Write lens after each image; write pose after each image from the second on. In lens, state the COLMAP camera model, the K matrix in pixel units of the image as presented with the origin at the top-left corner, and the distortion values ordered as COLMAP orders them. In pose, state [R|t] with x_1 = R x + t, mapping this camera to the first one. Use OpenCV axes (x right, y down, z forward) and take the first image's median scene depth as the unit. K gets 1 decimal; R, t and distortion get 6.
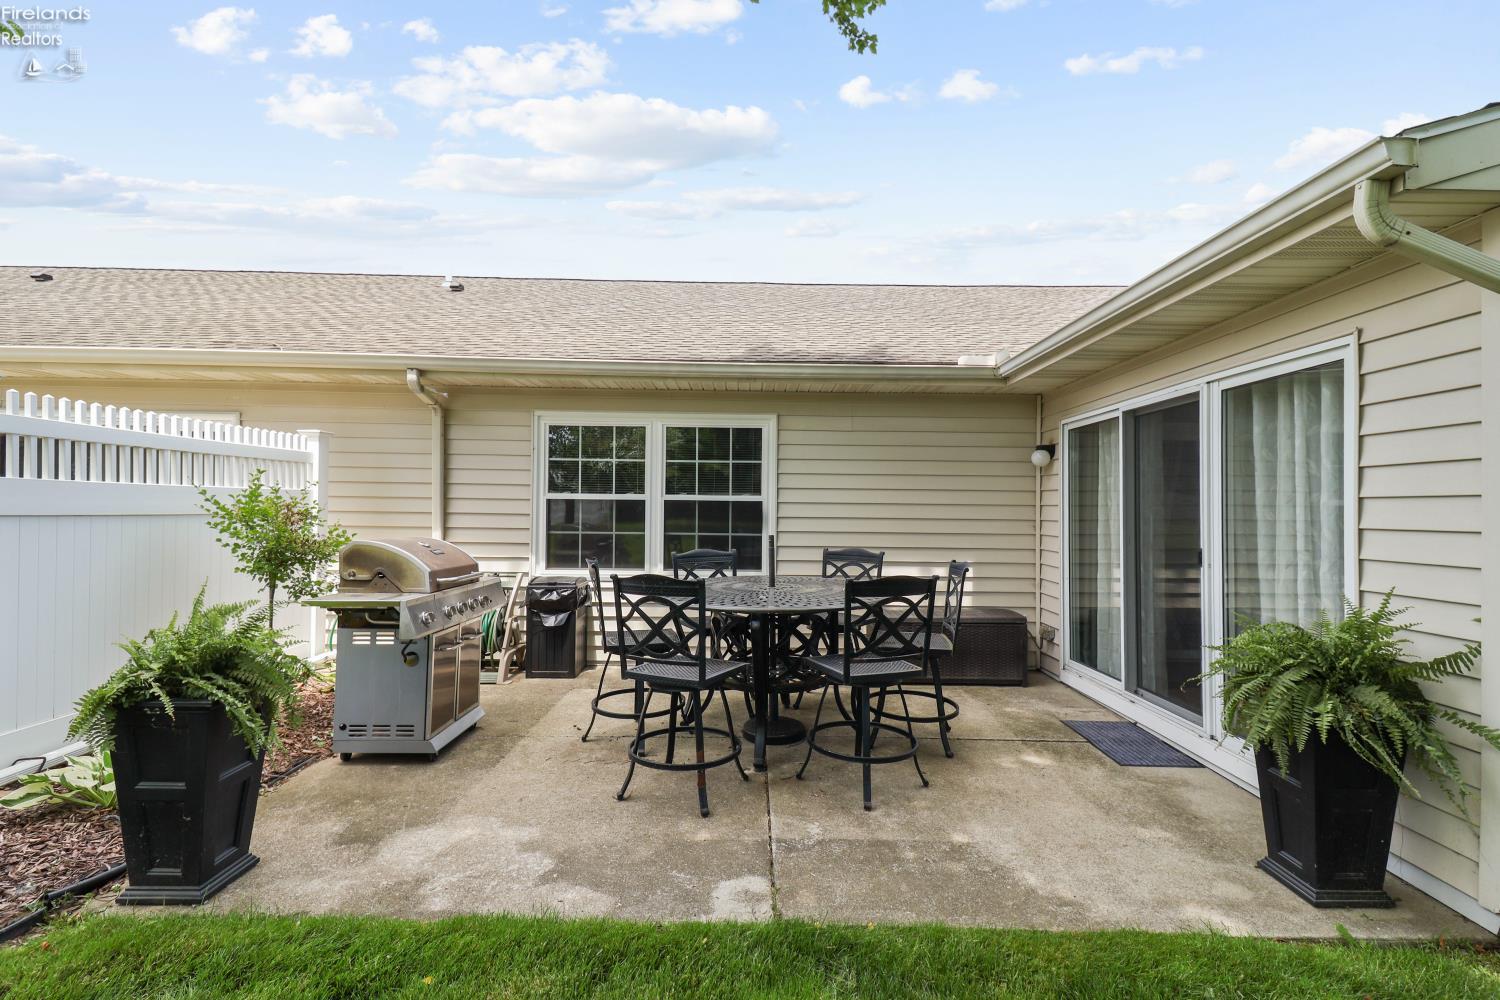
lens RADIAL K [[675.4, 0, 750.0], [0, 675.4, 500.0], [0, 0, 1]] dist [0.015047, -0.012395]
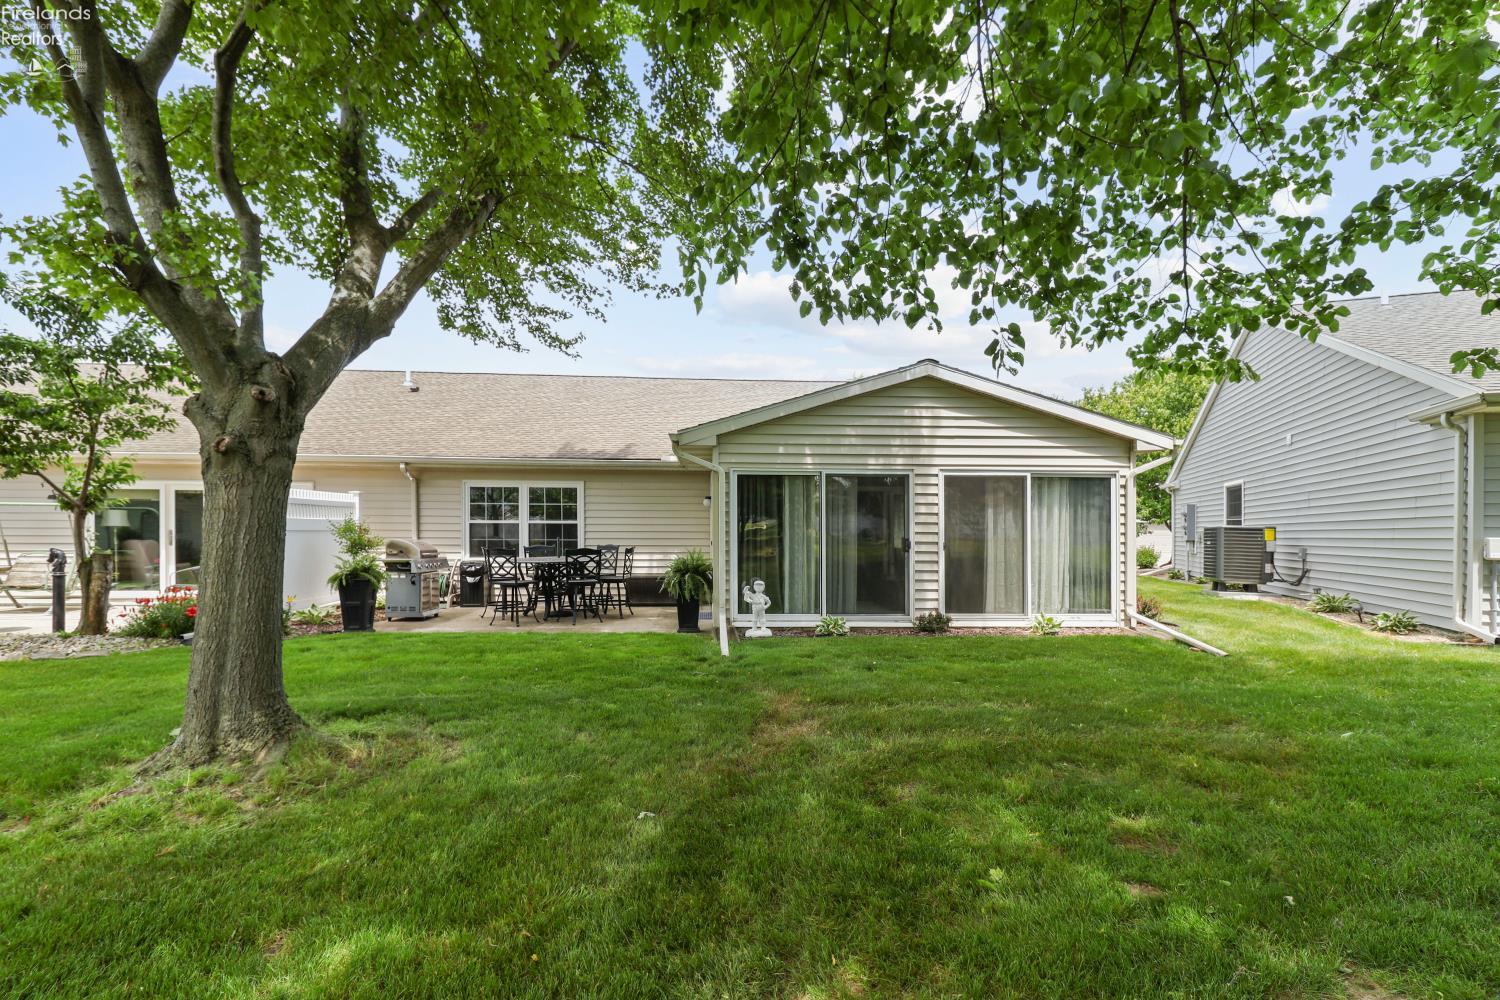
lens RADIAL K [[693.4, 0, 754.9], [0, 693.4, 542.5], [0, 0, 1]] dist [0.000713, -0.000077]
pose [[0.997717, -0.007274, 0.067135, 0.433235], [0.005320, 0.999558, 0.029240, 0.000685], [-0.067318, -0.028817, 0.997315, -1.186270]]
